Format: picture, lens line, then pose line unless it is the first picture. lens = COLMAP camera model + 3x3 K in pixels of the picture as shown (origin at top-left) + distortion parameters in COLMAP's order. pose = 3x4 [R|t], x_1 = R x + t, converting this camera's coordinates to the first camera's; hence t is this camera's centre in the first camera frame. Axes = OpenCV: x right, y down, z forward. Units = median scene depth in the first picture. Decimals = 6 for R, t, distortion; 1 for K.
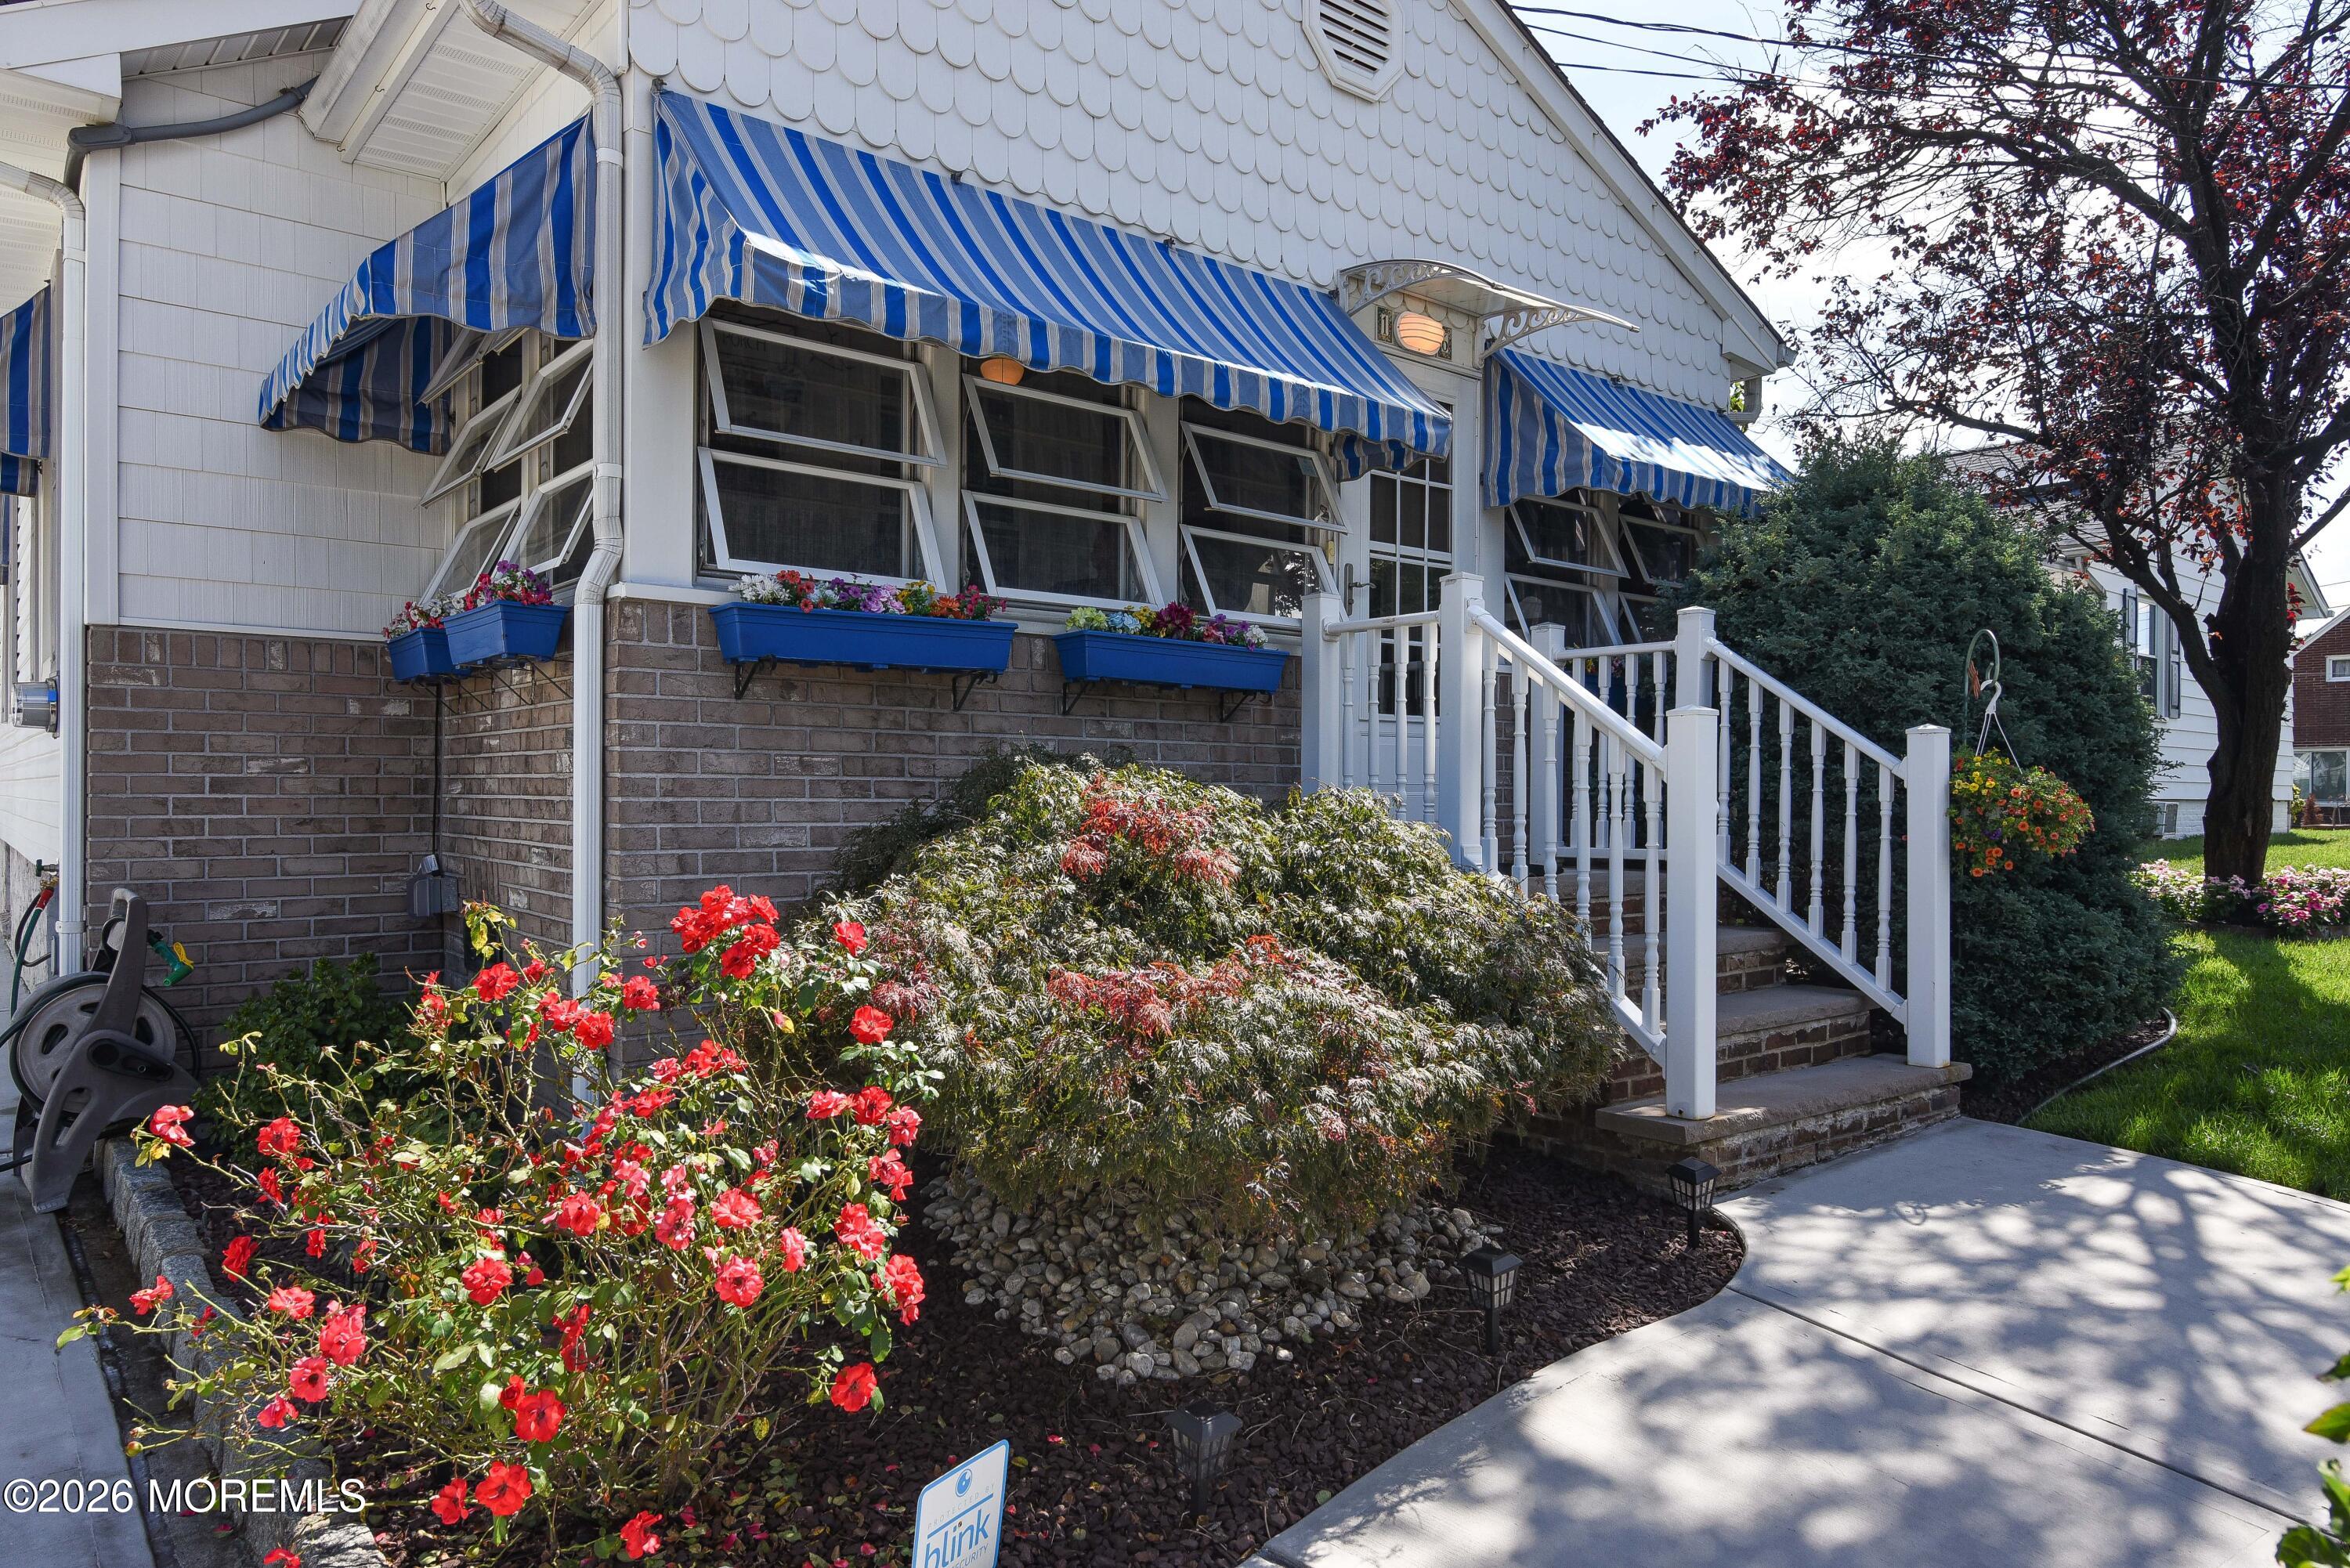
lens RADIAL K [[1493.7, 0, 1173.0], [0, 1493.7, 800.1], [0, 0, 1]] dist [-0.001511, -0.004686]
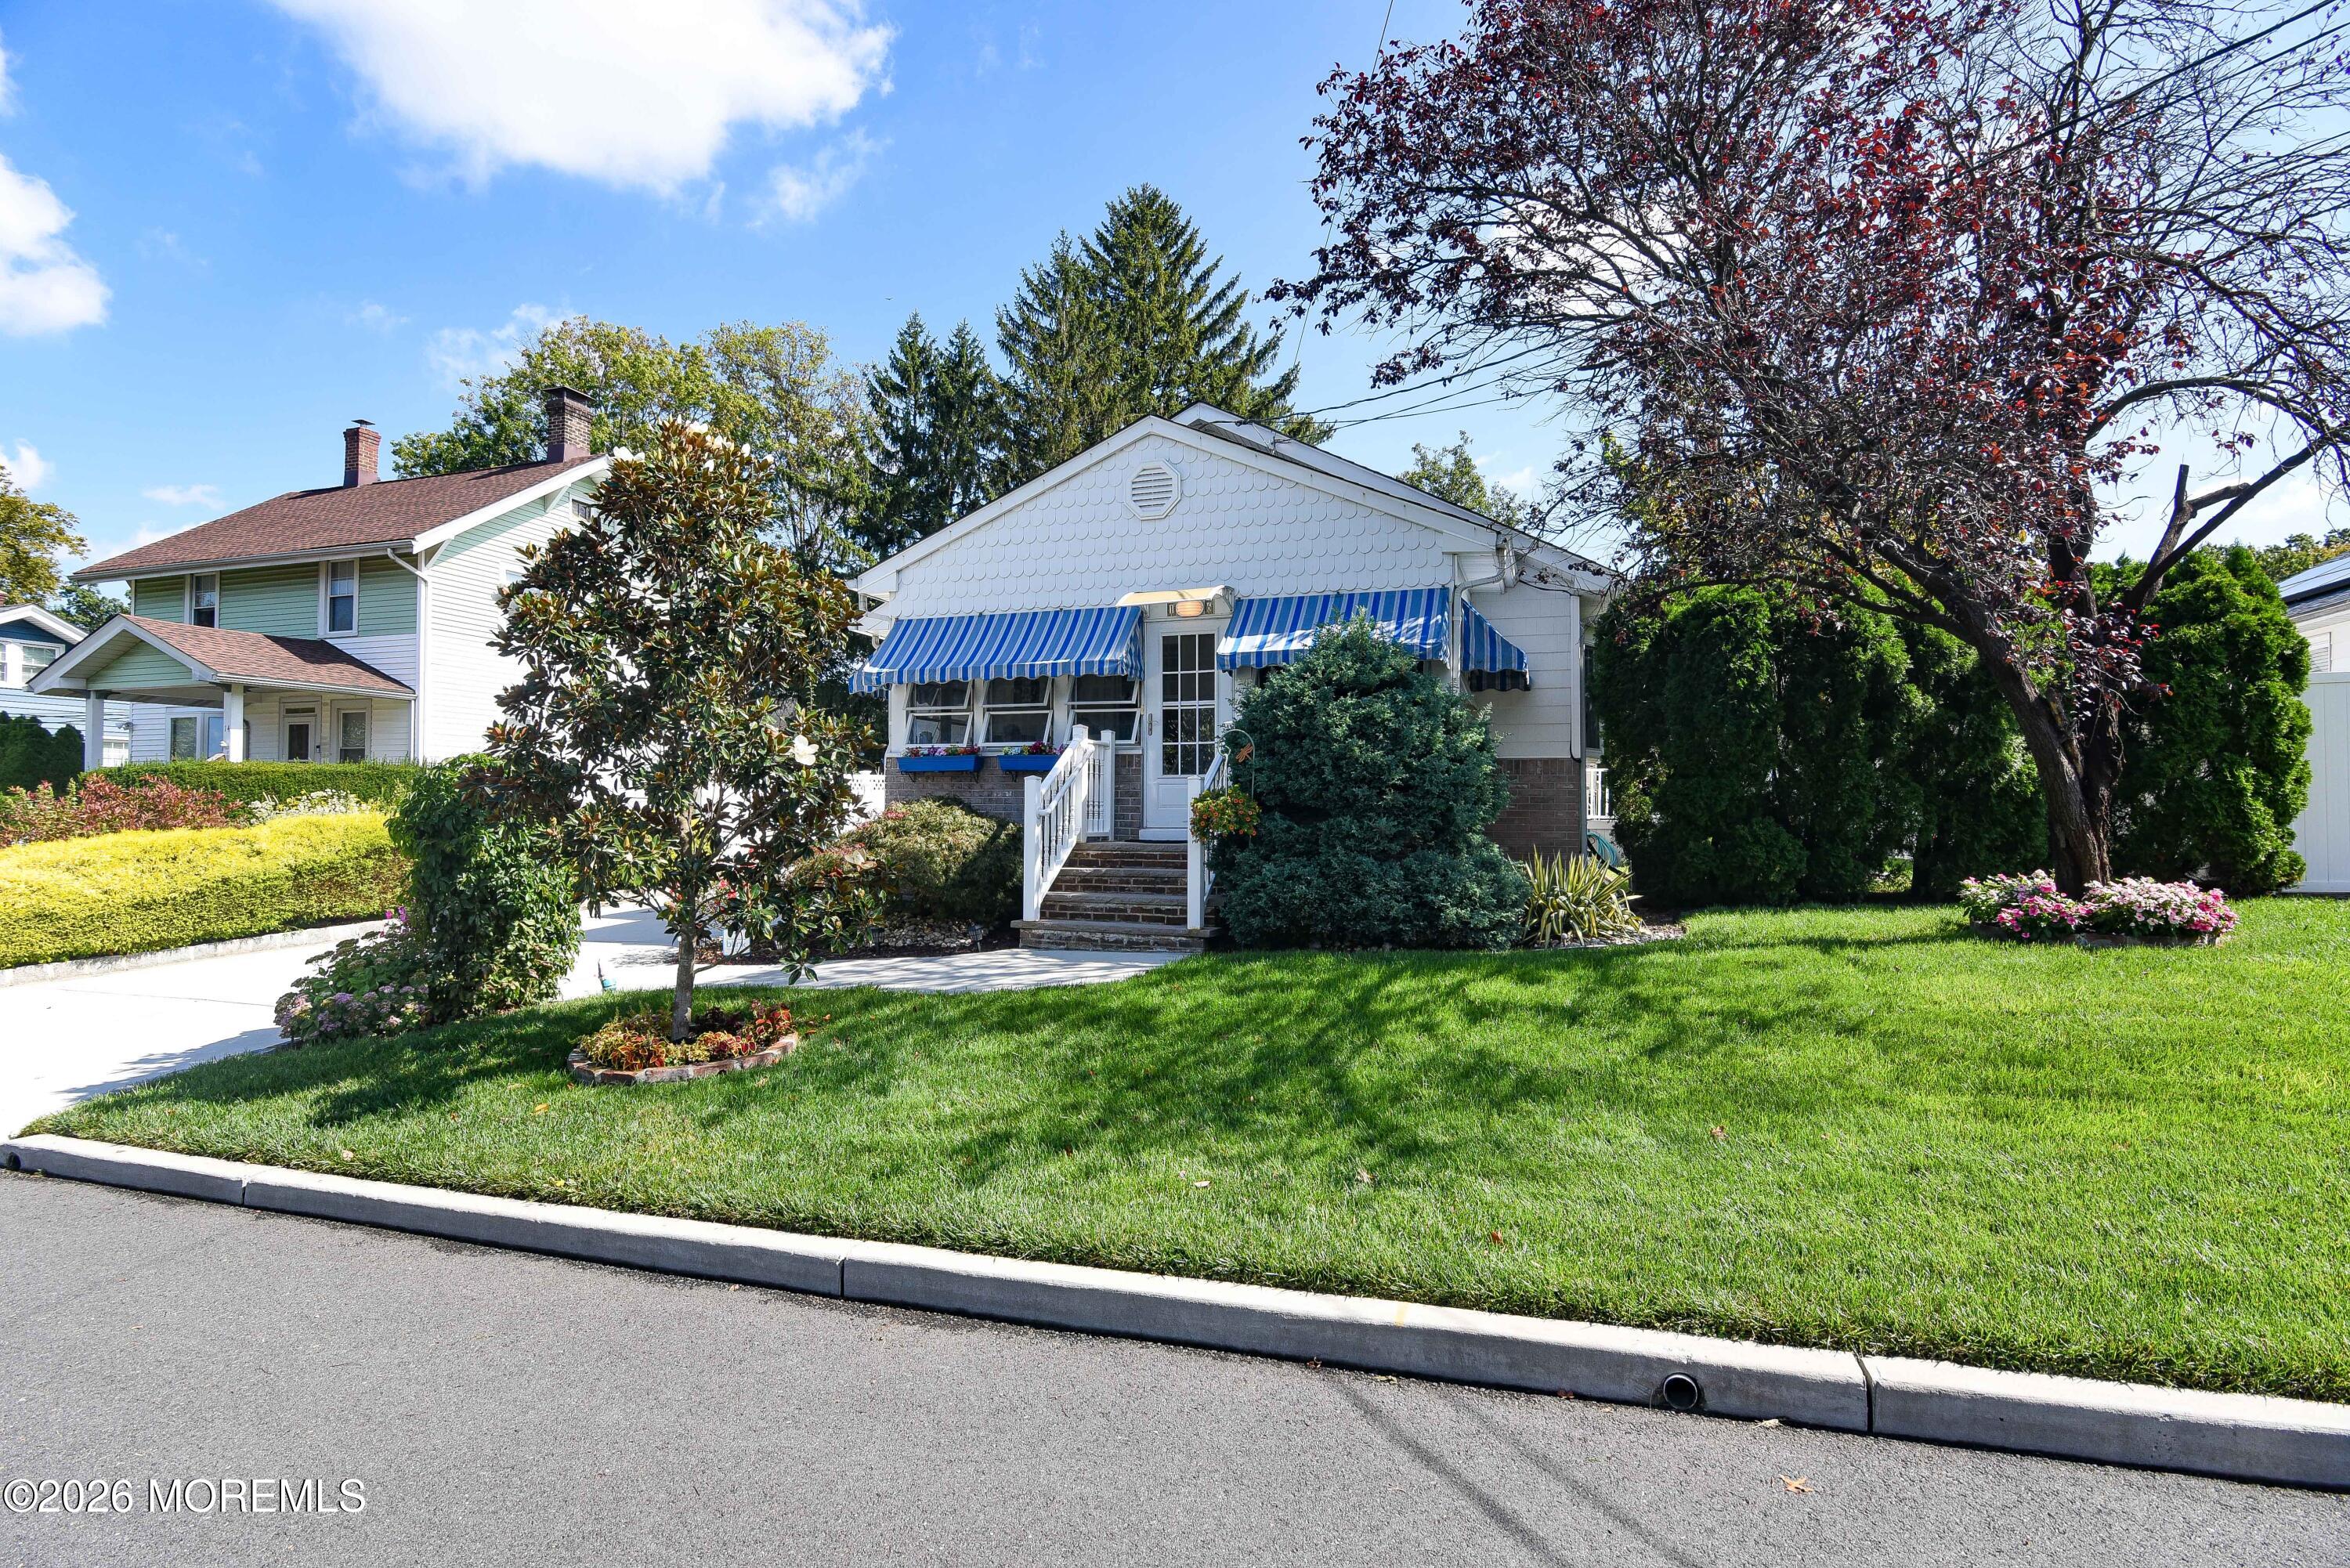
lens RADIAL K [[1148.4, 0, 1186.8], [0, 1148.4, 796.9], [0, 0, 1]] dist [-0.020336, 0.000062]
pose [[0.530263, -0.013975, -0.847718, 2.124658], [-0.005875, 0.999780, -0.020157, 0.016568], [0.847813, 0.015669, 0.530064, 0.085167]]
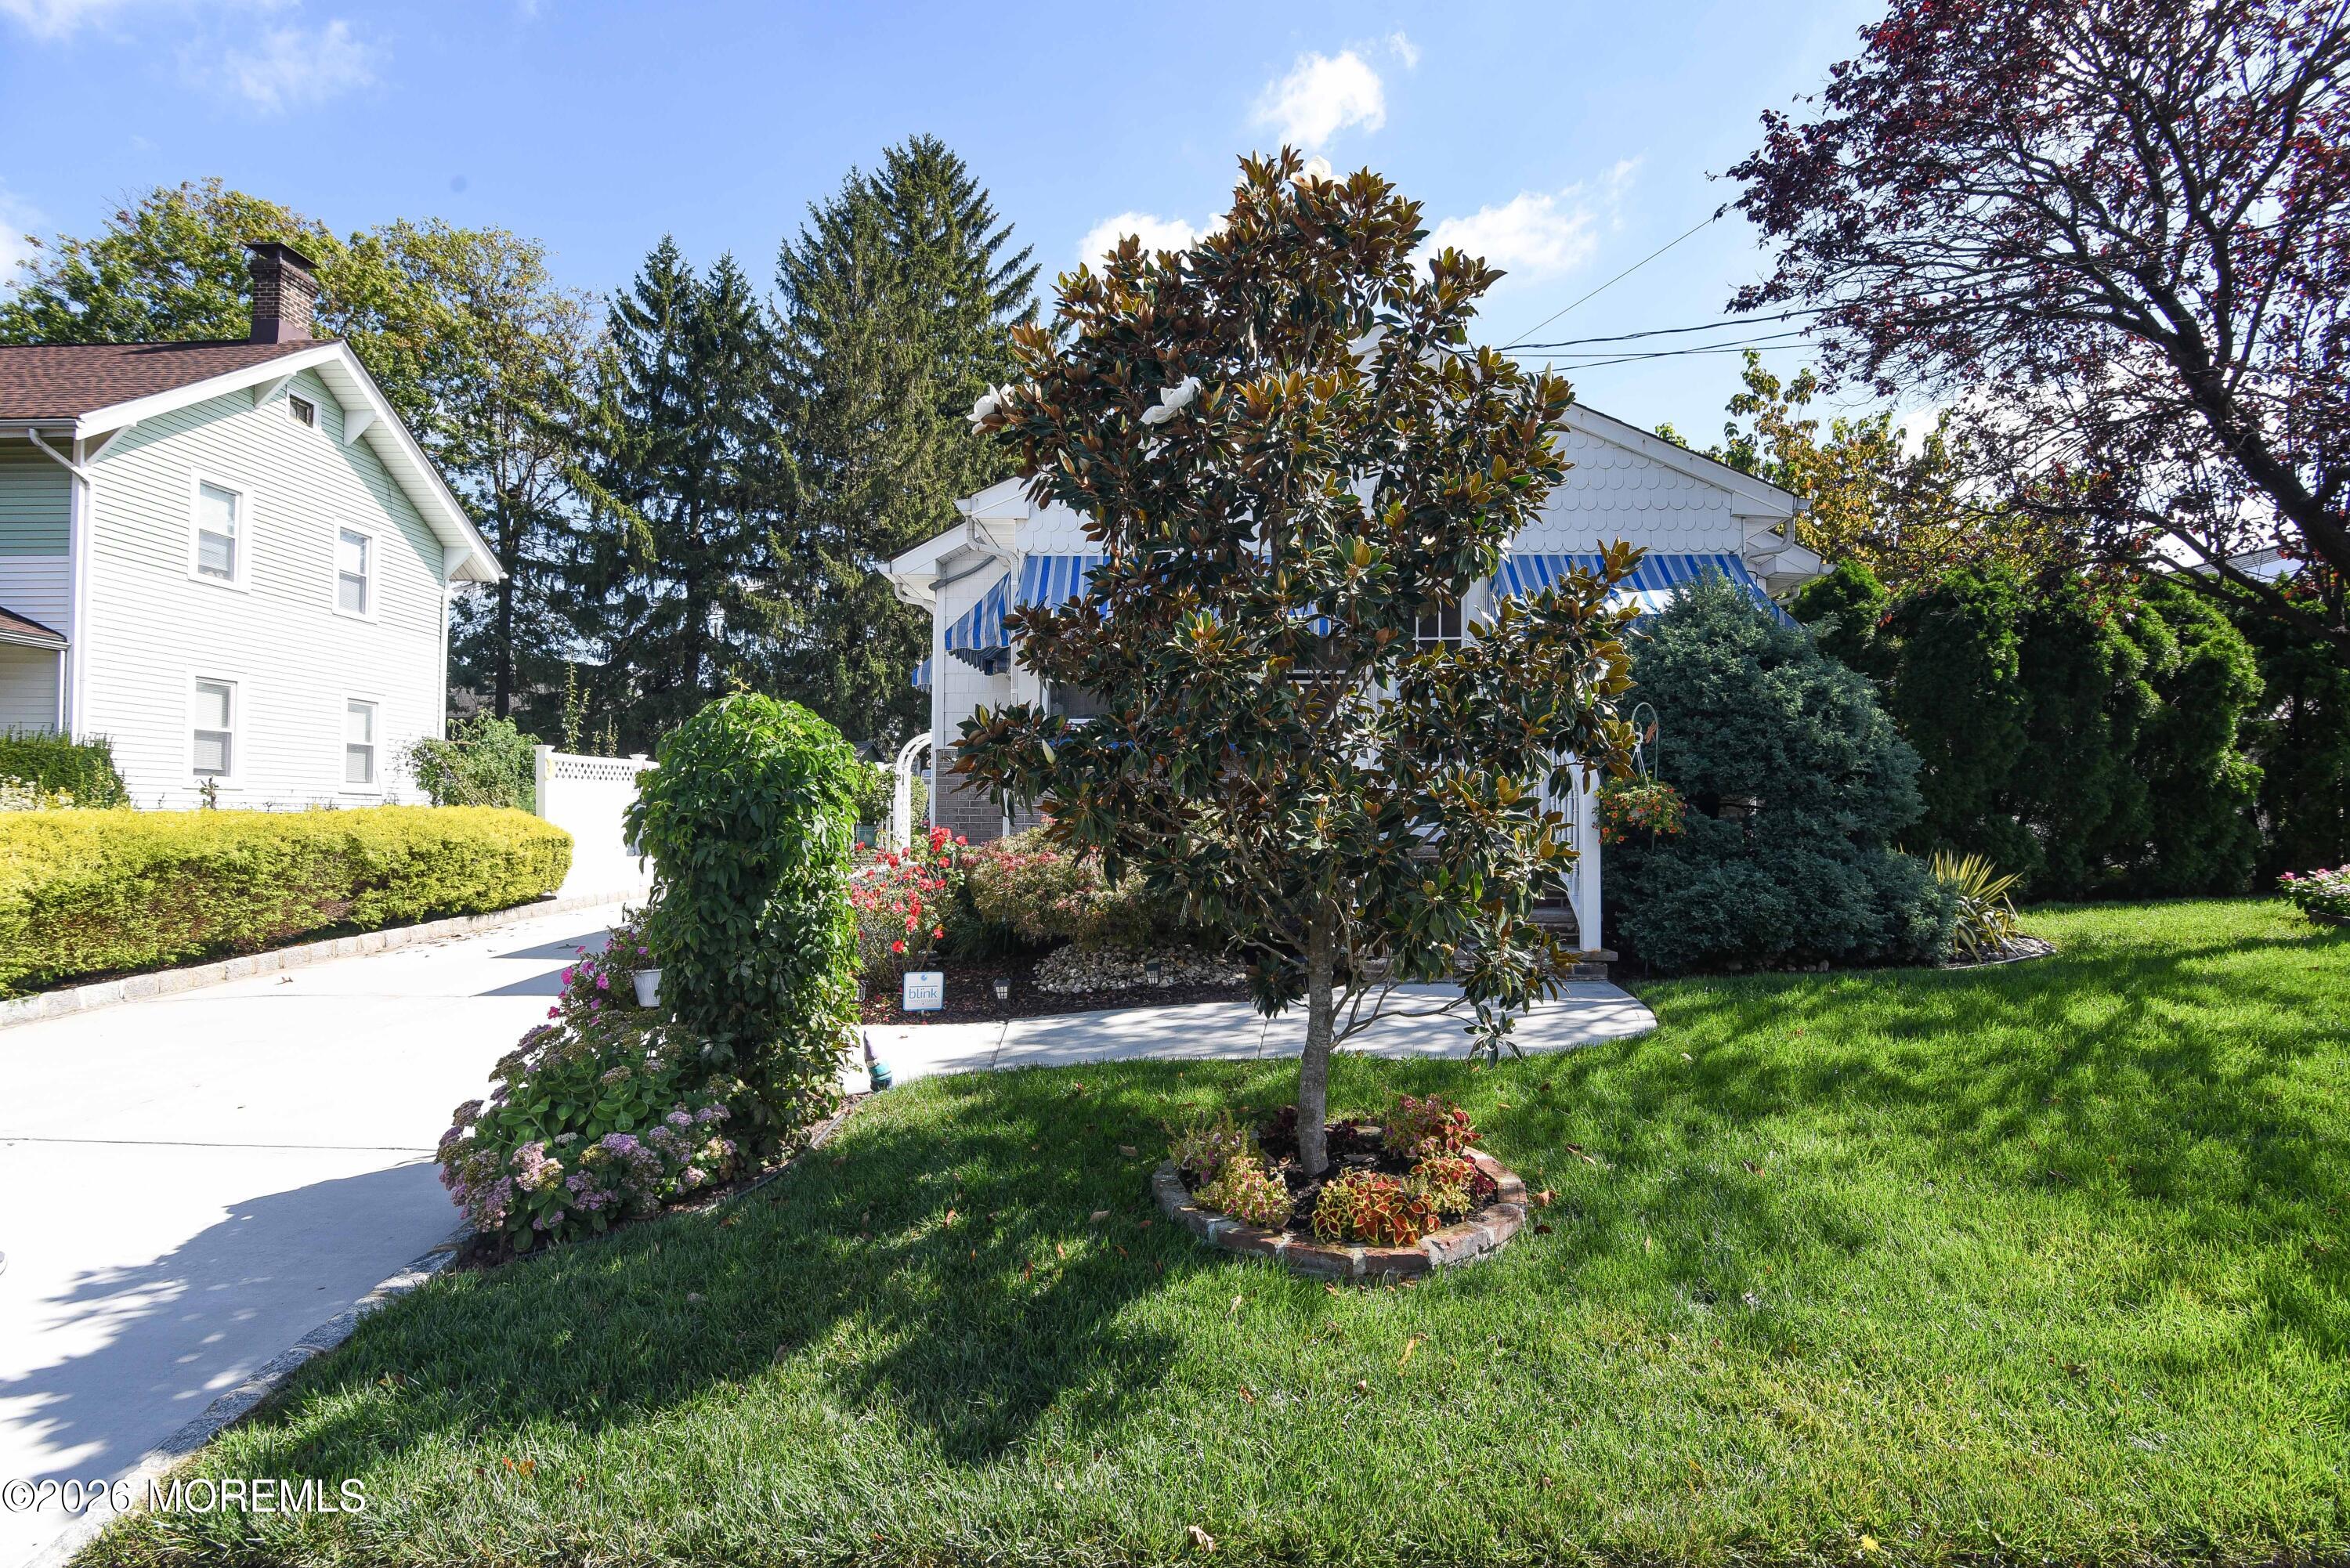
lens RADIAL K [[1148.4, 0, 1179.5], [0, 1148.4, 790.1], [0, 0, 1]] dist [-0.020336, 0.000062]
pose [[0.752268, -0.018951, -0.658585, 1.131612], [-0.003942, 0.999439, -0.033261, 0.035989], [0.658846, 0.027617, 0.751771, -0.384528]]
